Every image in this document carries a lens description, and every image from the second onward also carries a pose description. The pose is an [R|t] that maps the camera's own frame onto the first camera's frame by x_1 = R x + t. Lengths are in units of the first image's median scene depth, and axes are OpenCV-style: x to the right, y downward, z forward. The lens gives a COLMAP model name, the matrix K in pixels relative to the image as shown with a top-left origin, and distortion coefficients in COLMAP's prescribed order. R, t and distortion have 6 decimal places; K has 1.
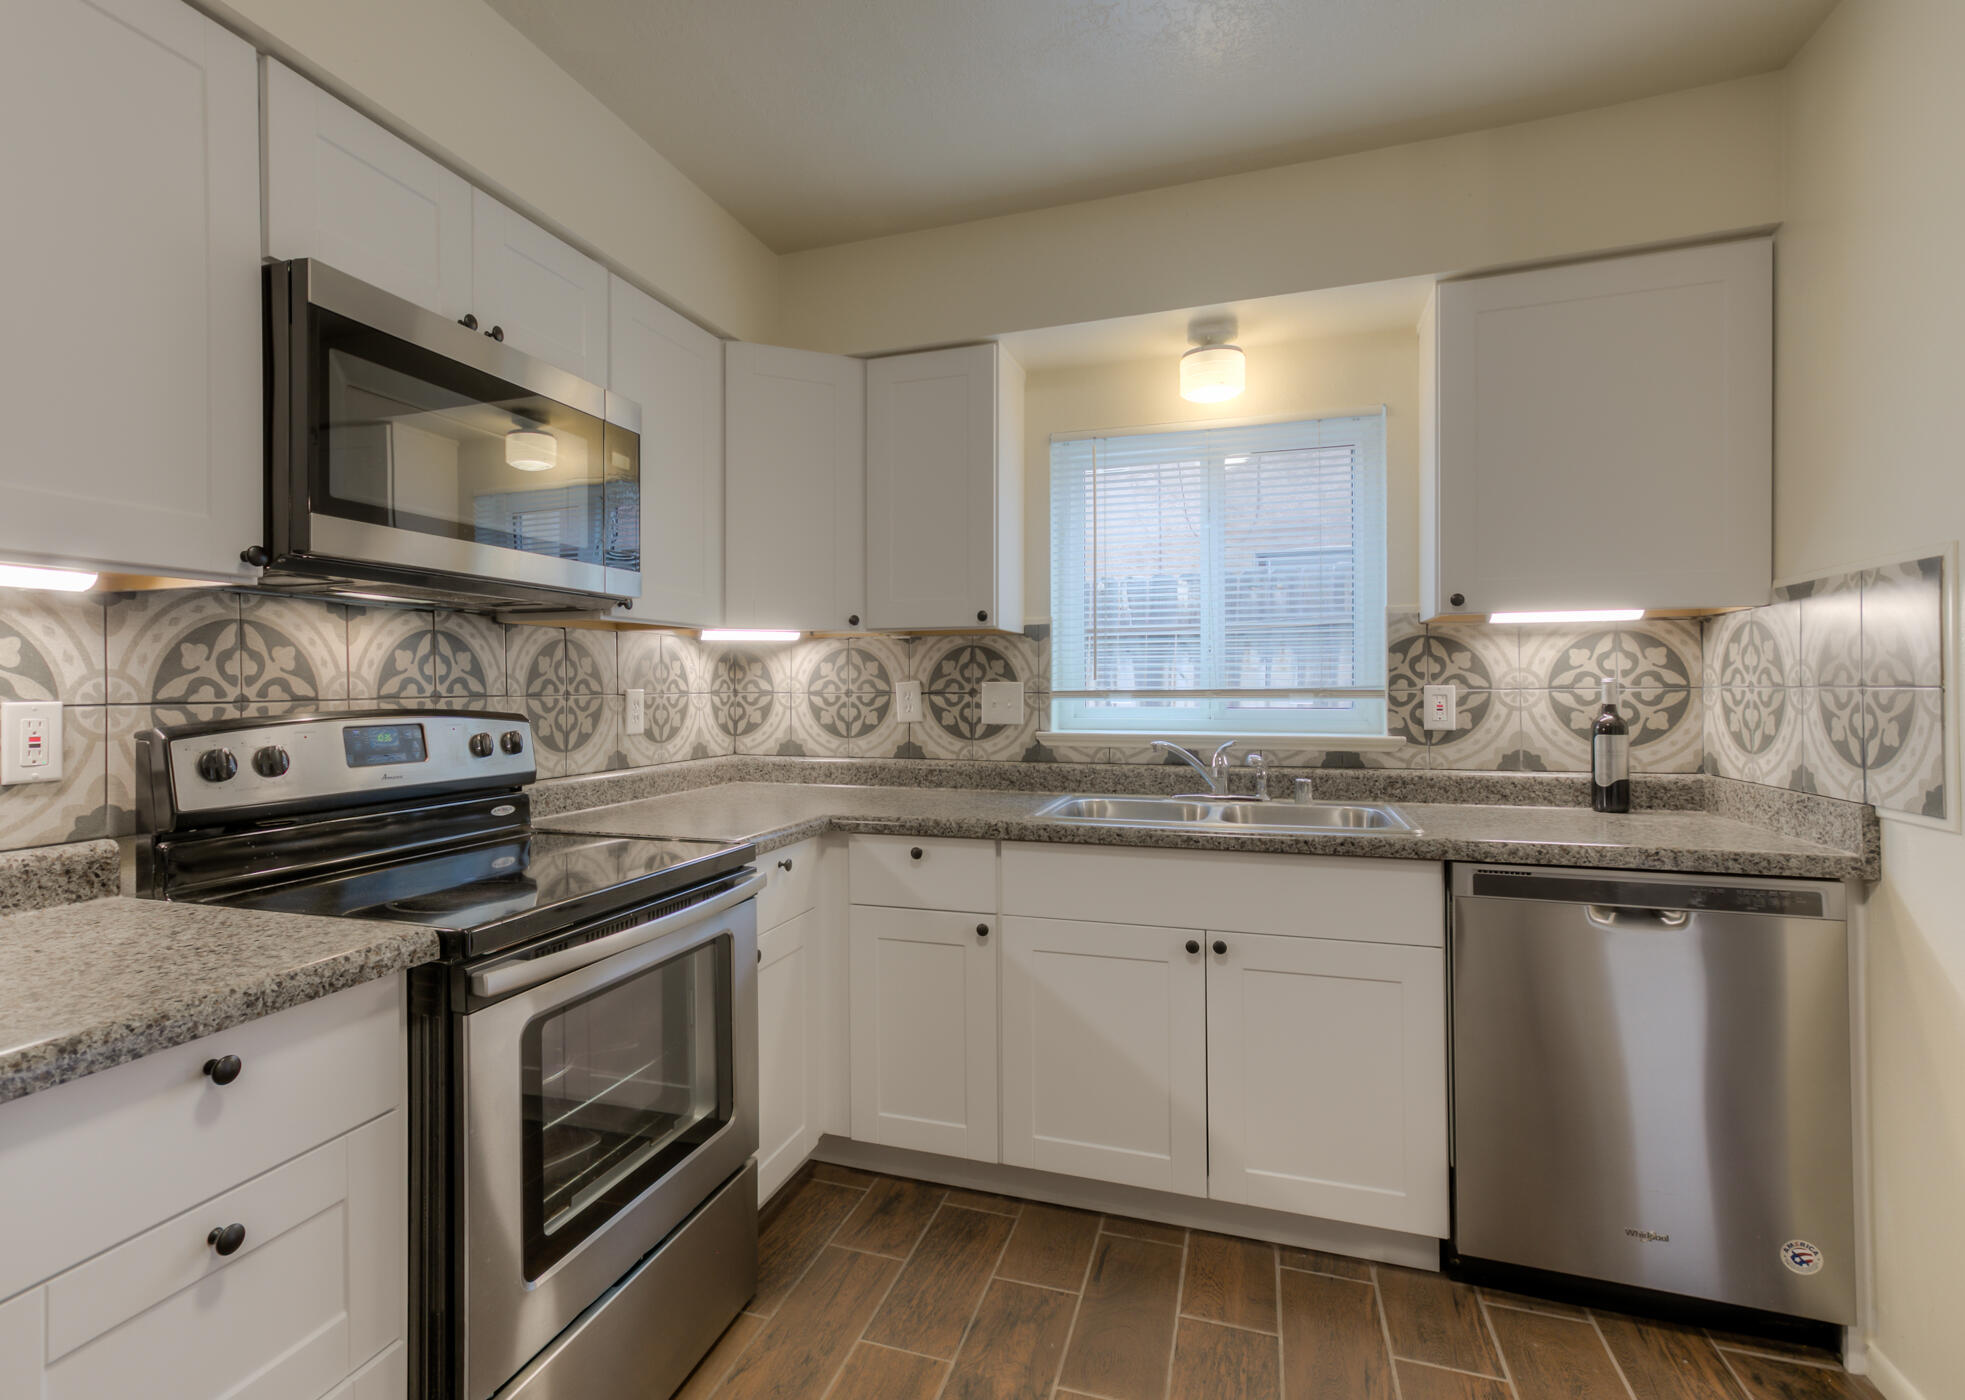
lens RADIAL K [[962.6, 0, 920.1], [0, 962.6, 687.1], [0, 0, 1]] dist [0.007917, 0.003886]
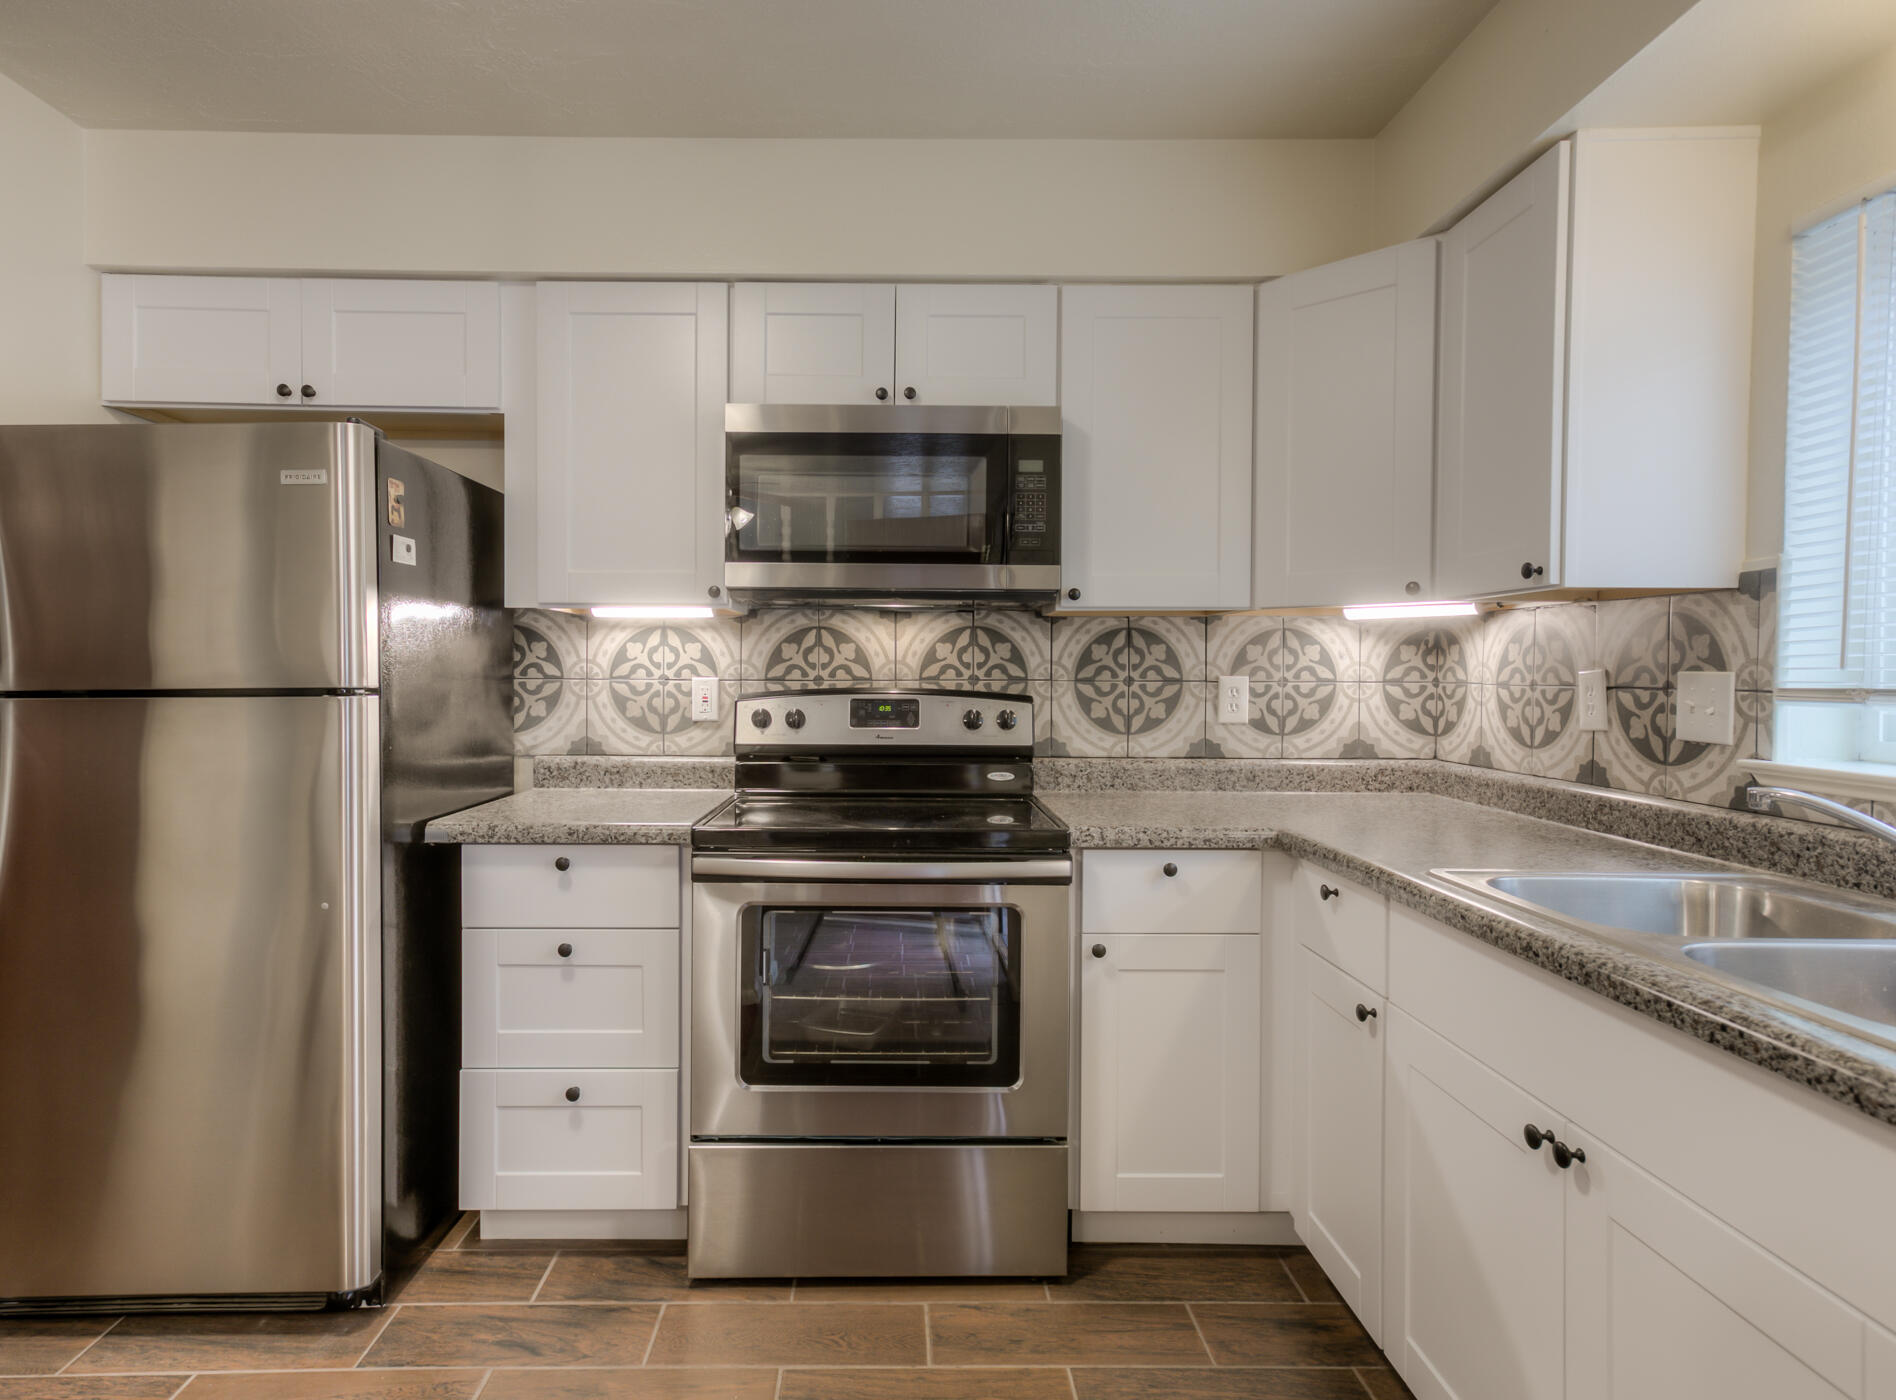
lens RADIAL K [[1044.4, 0, 899.1], [0, 1044.4, 688.1], [0, 0, 1]] dist [0.004633, 0.000757]
pose [[0.352050, 0.022242, -0.935717, 0.581346], [-0.008345, 0.999752, 0.020625, -0.004701], [0.935944, 0.000548, 0.352149, 0.344876]]
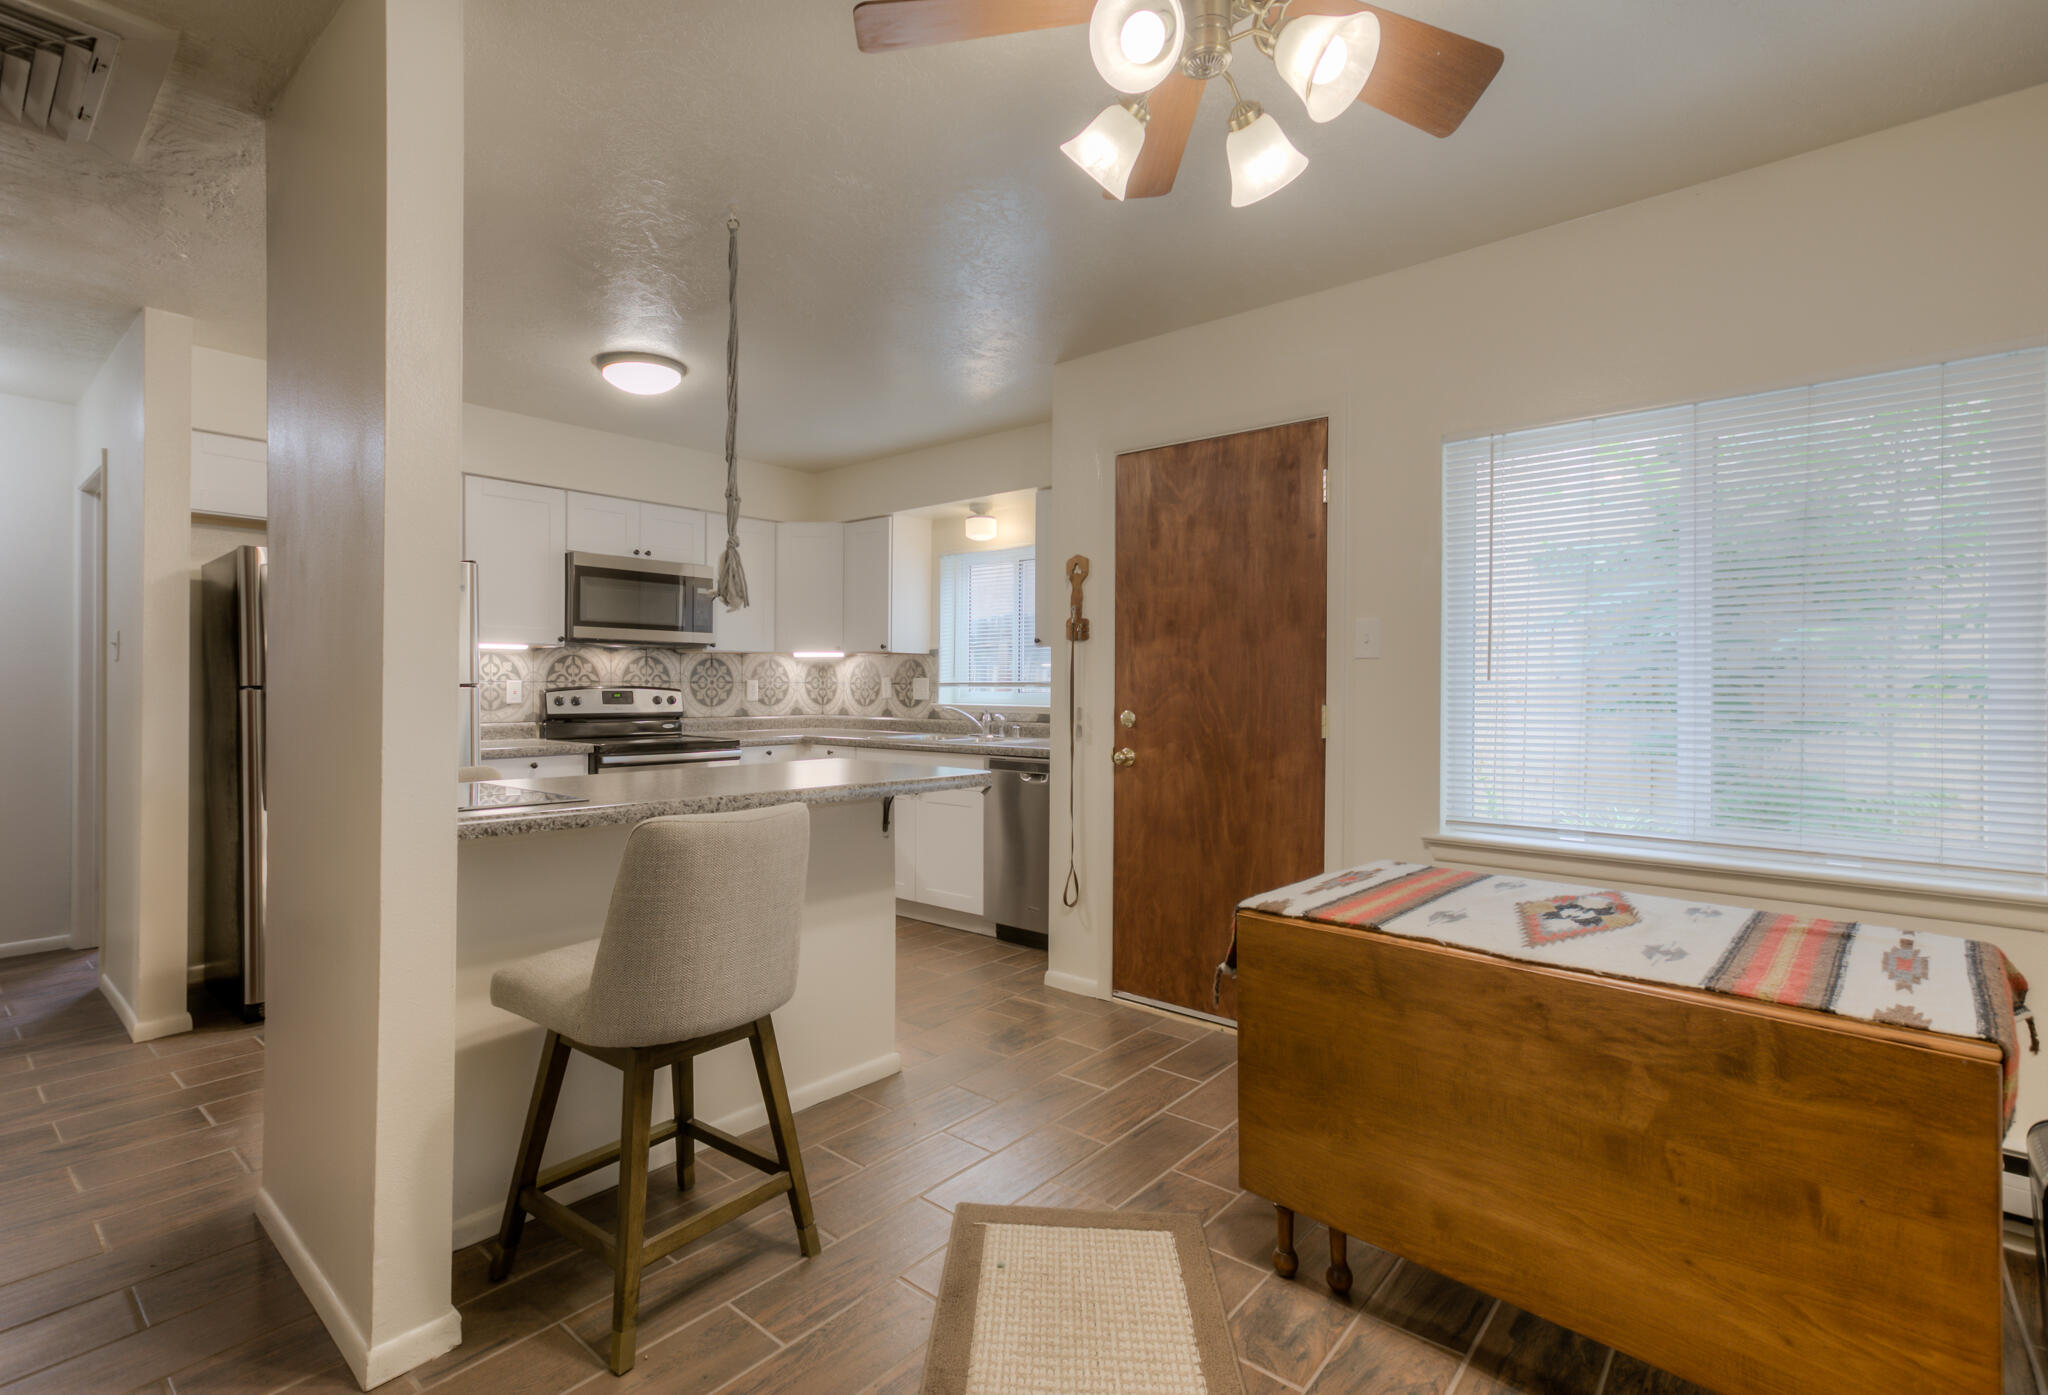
lens RADIAL K [[946.3, 0, 995.4], [0, 946.3, 693.4], [0, 0, 1]] dist [0.017234, 0.000198]
pose [[0.932422, 0.012303, -0.361162, 1.044748], [-0.009541, 0.999910, 0.009430, 0.006702], [0.361246, -0.005347, 0.932455, -0.844934]]
